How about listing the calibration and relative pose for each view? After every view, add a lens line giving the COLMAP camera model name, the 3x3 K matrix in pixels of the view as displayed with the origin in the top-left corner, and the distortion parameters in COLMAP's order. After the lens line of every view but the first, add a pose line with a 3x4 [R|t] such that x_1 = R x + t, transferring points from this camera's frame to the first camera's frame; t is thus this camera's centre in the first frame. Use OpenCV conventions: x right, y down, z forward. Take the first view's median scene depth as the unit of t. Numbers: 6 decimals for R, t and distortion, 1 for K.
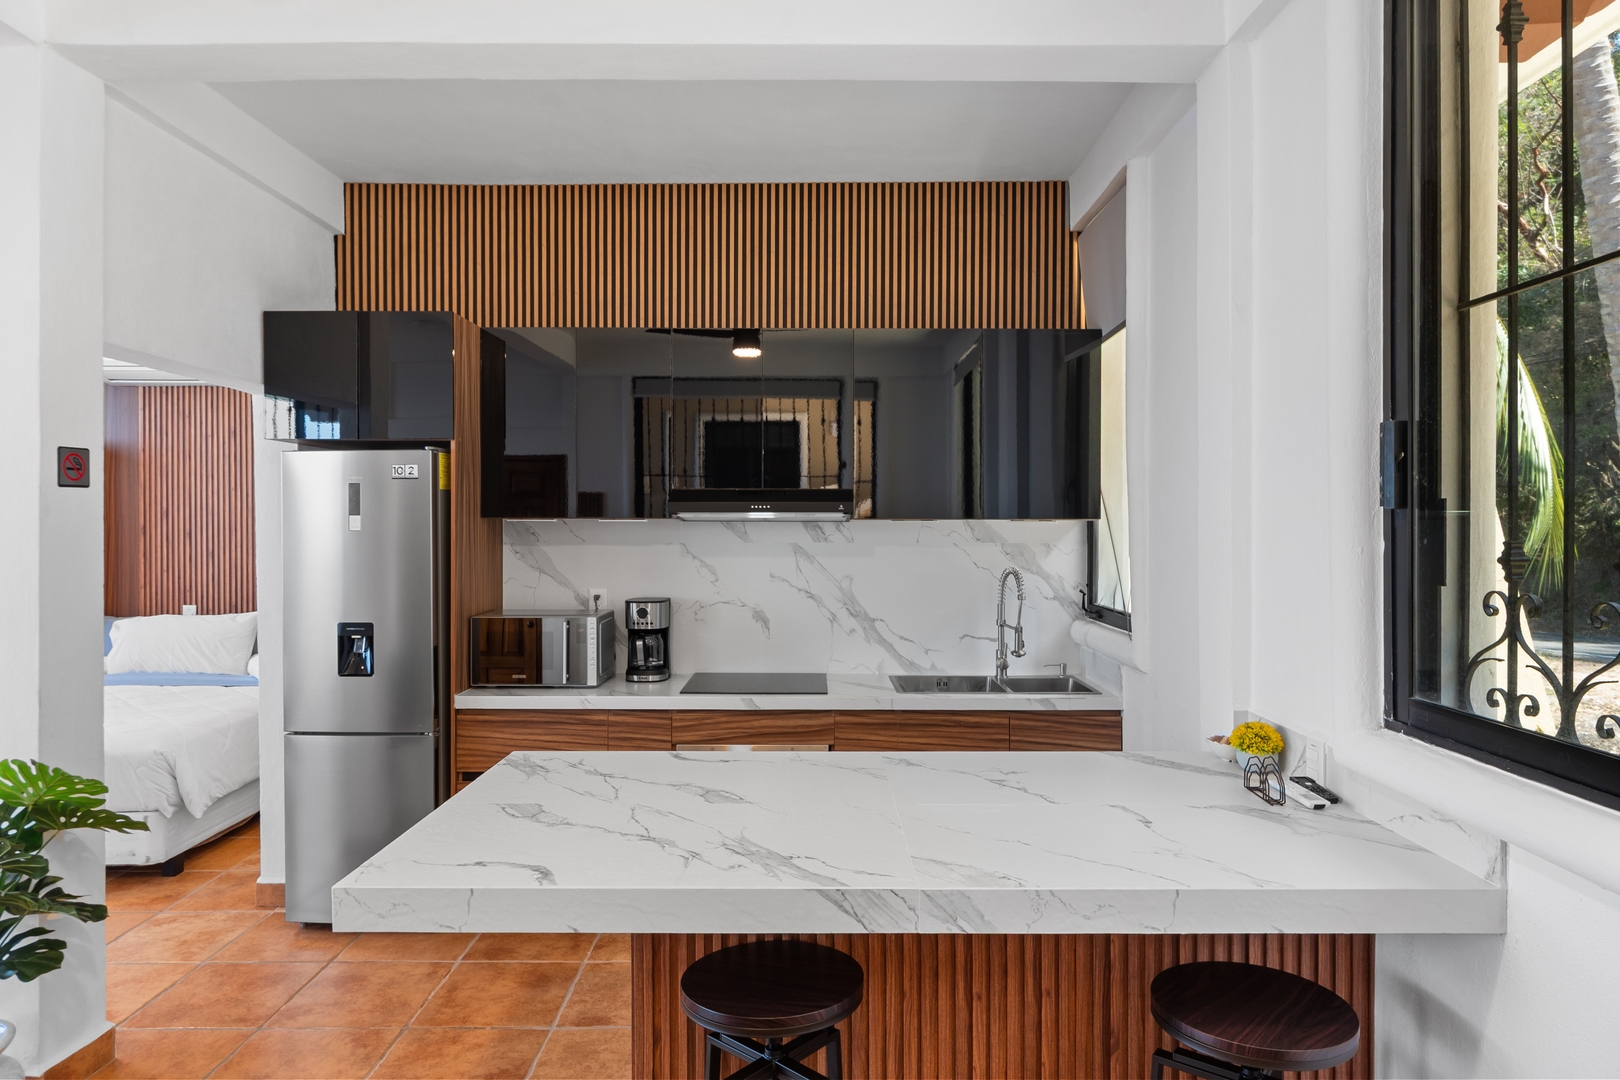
lens RADIAL K [[981.2, 0, 802.1], [0, 981.2, 530.1], [0, 0, 1]] dist [0.007779, -0.000736]
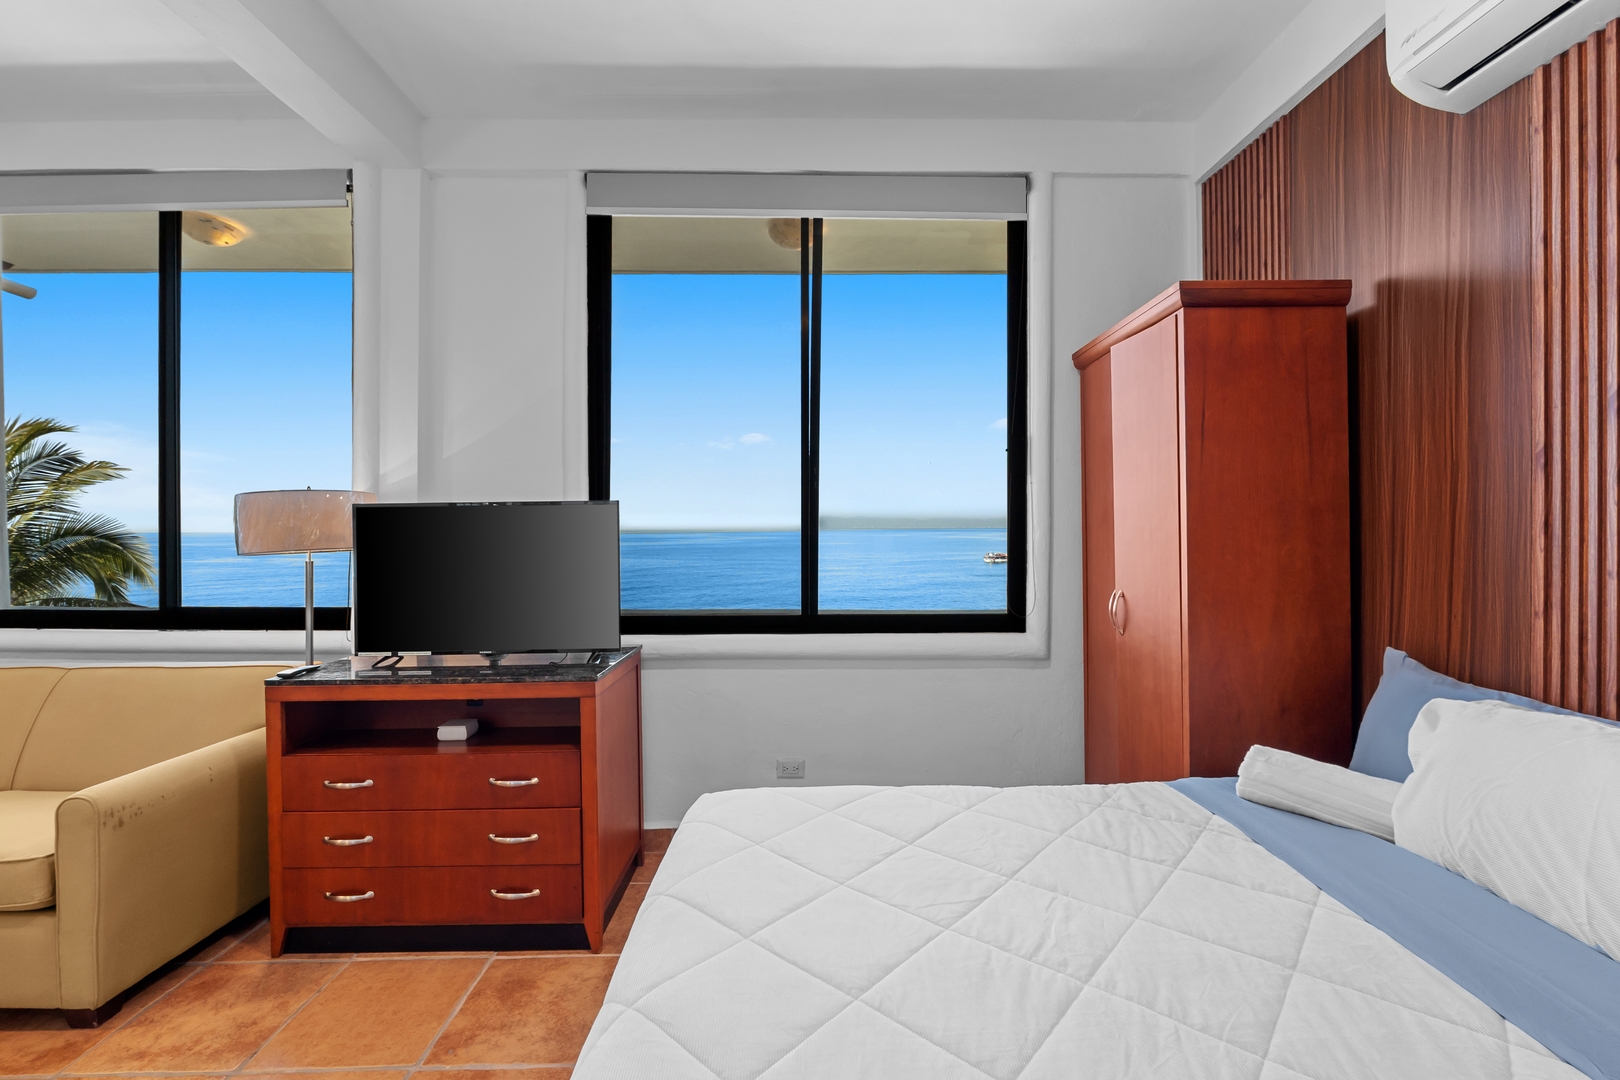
lens RADIAL K [[683.6, 0, 816.7], [0, 683.6, 529.7], [0, 0, 1]] dist [-0.009644, -0.000658]
pose [[0.023885, 0.006754, -0.999692, -0.614214], [-0.002535, 0.999974, 0.006695, 0.036480], [0.999711, 0.002375, 0.023902, 1.046492]]
